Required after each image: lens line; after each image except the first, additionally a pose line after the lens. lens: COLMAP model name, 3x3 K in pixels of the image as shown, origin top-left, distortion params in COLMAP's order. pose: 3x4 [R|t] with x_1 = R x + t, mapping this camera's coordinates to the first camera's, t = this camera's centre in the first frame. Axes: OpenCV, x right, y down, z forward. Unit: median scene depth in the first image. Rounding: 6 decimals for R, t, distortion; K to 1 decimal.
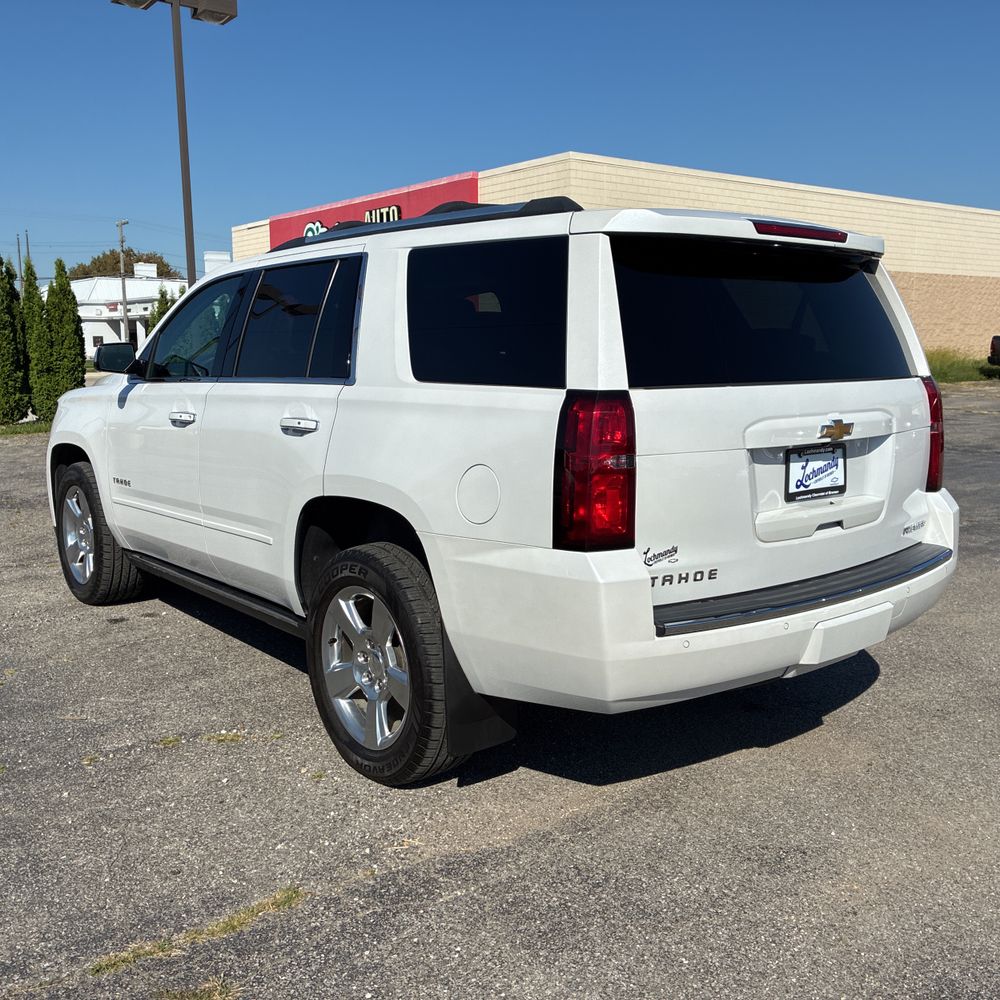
lens RADIAL K [[1021.2, 0, 499.5], [0, 1021.2, 479.6], [0, 0, 1]] dist [0.024597, 0.000000]
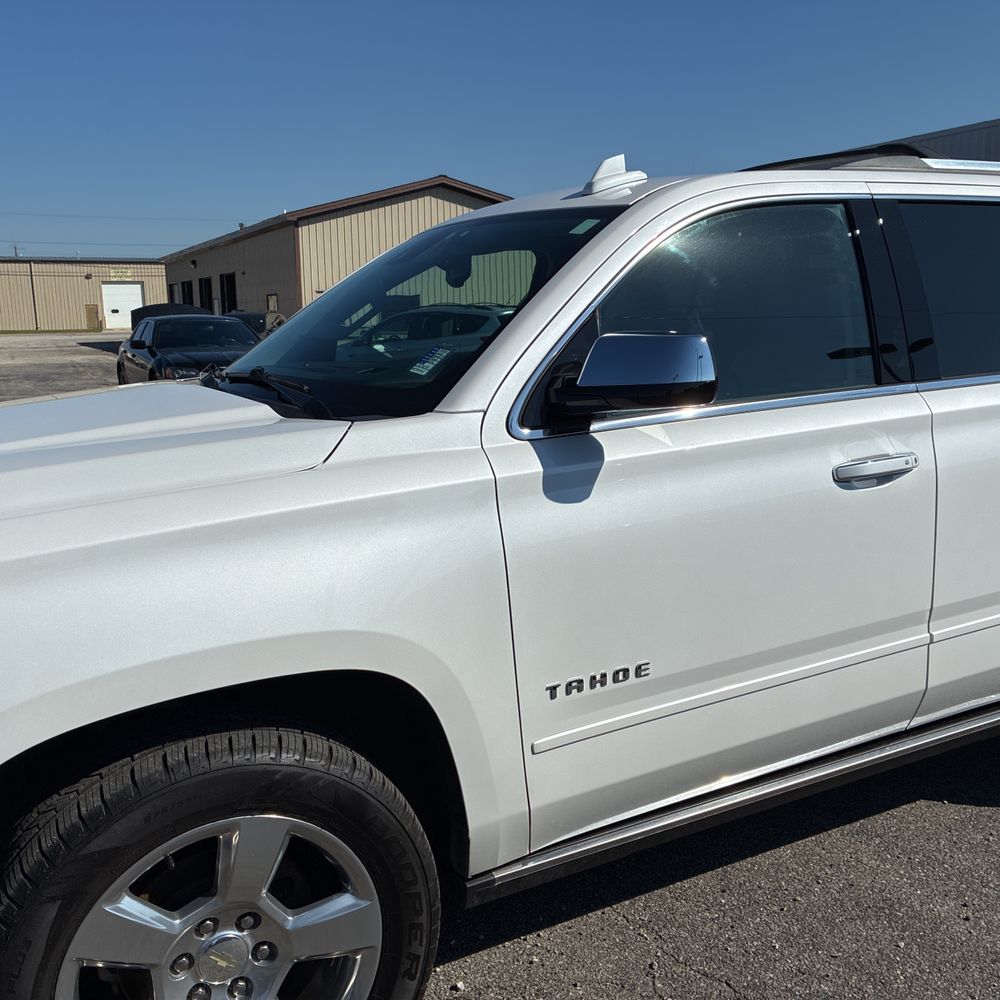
lens RADIAL K [[1021.2, 0, 498.8], [0, 1021.2, 493.5], [0, 0, 1]] dist [0.024597, 0.000000]
pose [[0.187750, -0.174370, 0.966615, -1.086832], [0.147189, 0.977998, 0.147834, -0.195250], [-0.971126, 0.114519, 0.209285, 1.374501]]
